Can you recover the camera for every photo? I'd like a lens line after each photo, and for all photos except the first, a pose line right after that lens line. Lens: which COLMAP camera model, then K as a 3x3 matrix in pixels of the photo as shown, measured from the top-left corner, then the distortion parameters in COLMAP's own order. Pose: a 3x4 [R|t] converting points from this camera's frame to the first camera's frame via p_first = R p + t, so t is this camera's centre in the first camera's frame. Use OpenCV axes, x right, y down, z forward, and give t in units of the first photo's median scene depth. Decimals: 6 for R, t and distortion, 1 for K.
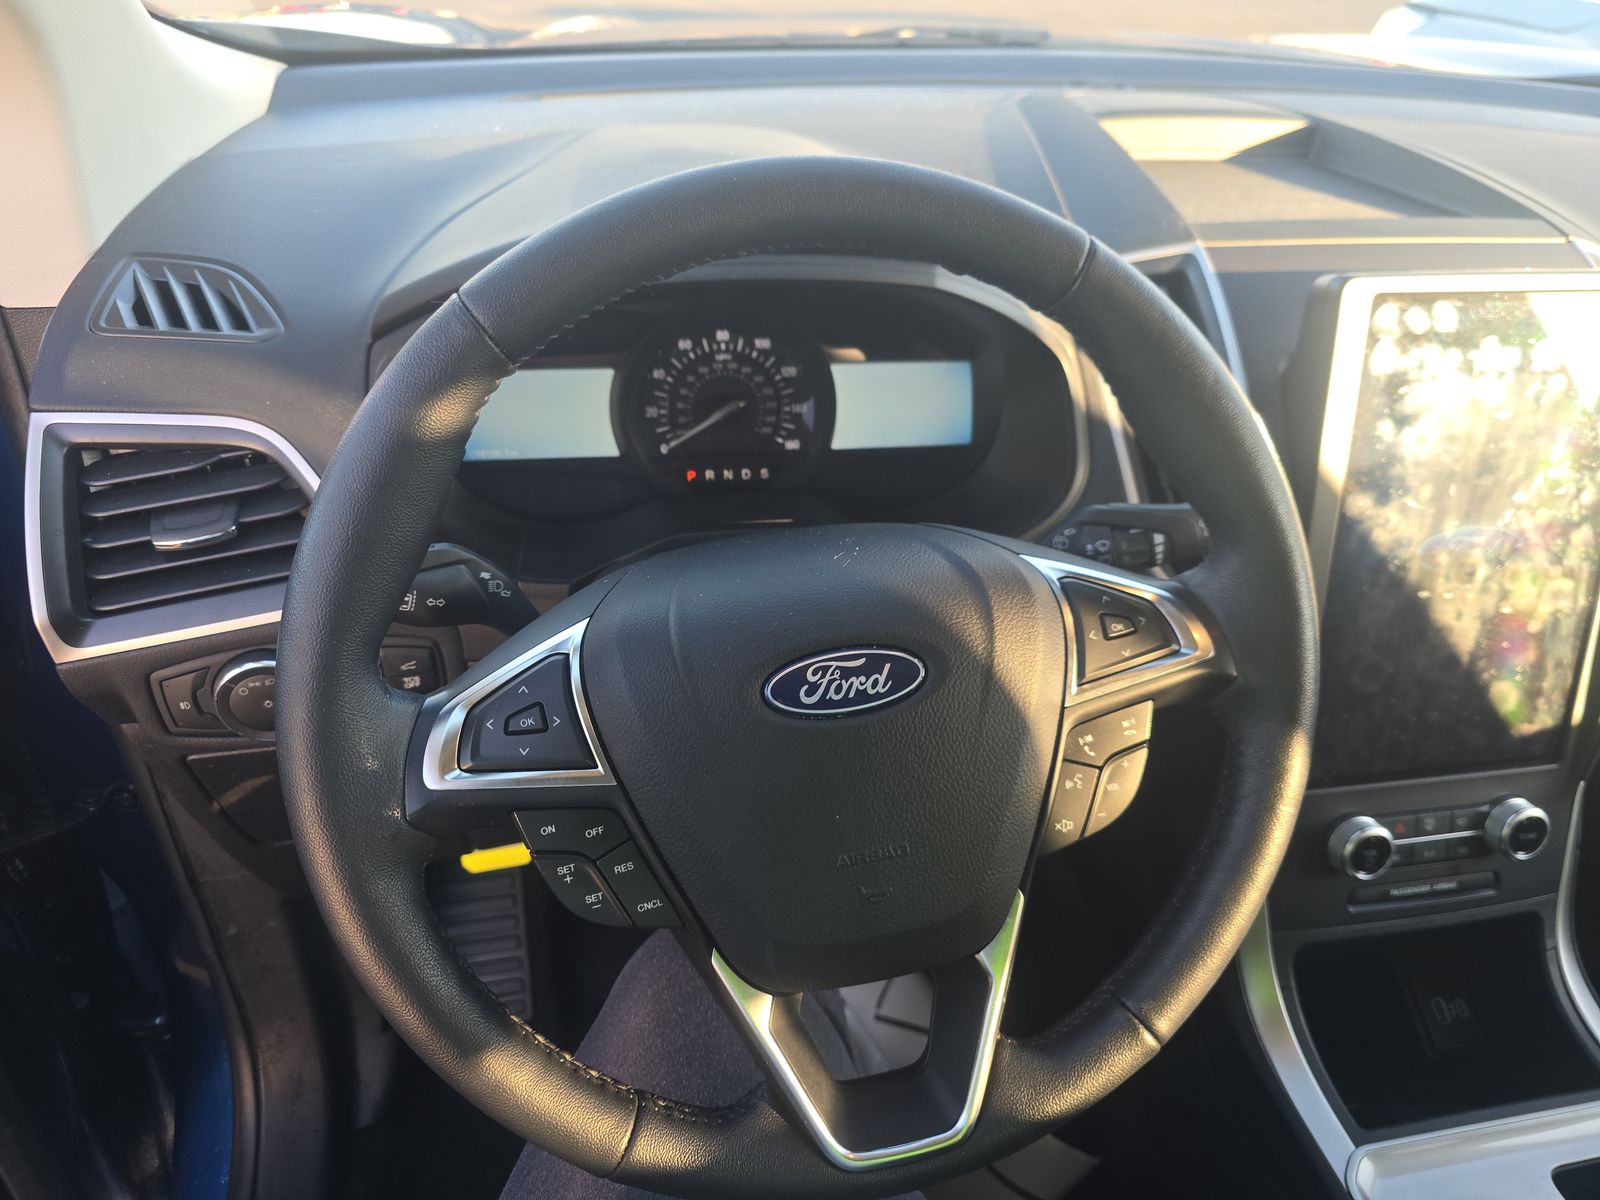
lens RADIAL K [[1066.7, 0, 802.0], [0, 1066.7, 610.6], [0, 0, 1]] dist [-0.002653, -0.003797]
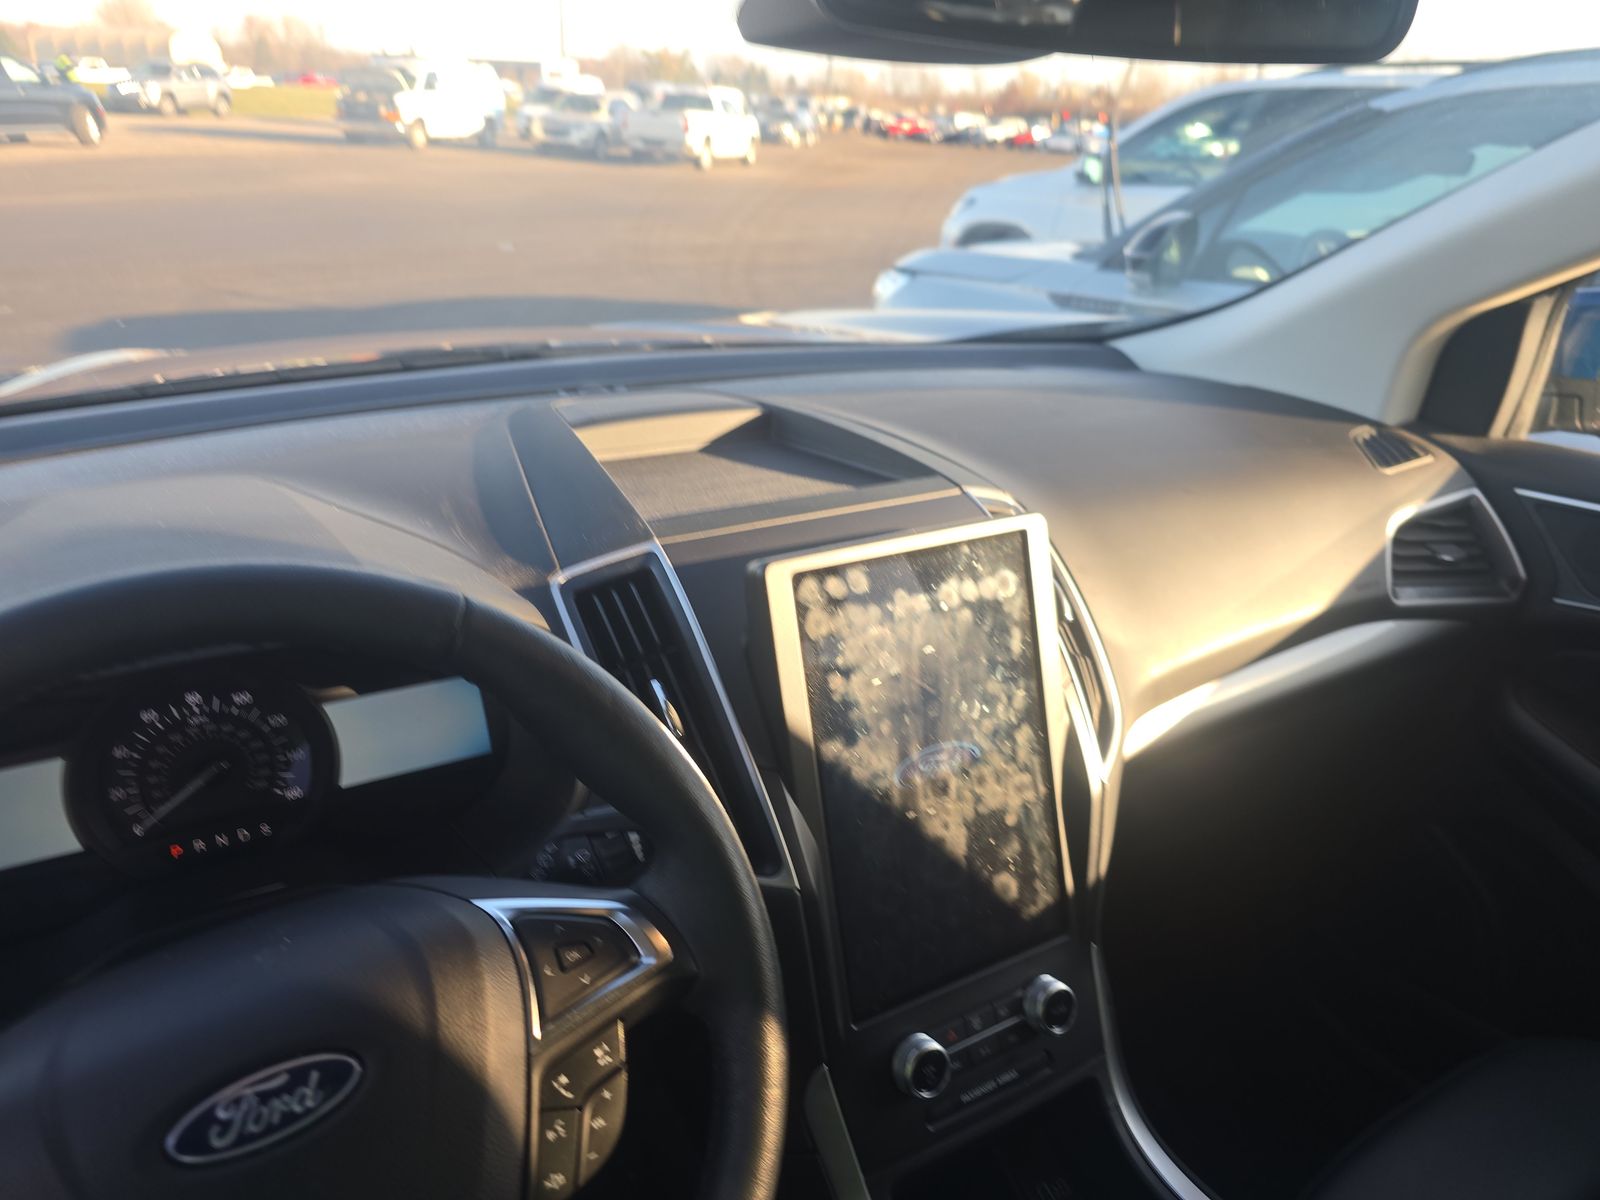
lens RADIAL K [[1046.4, 0, 800.0], [0, 1046.4, 600.0], [0, 0, 1]] dist [0.064748, -0.056028]
pose [[0.945585, -0.161626, 0.282393, 0.195222], [0.215323, 0.961510, -0.170689, -0.066675], [-0.243936, 0.222206, 0.943991, -0.055650]]
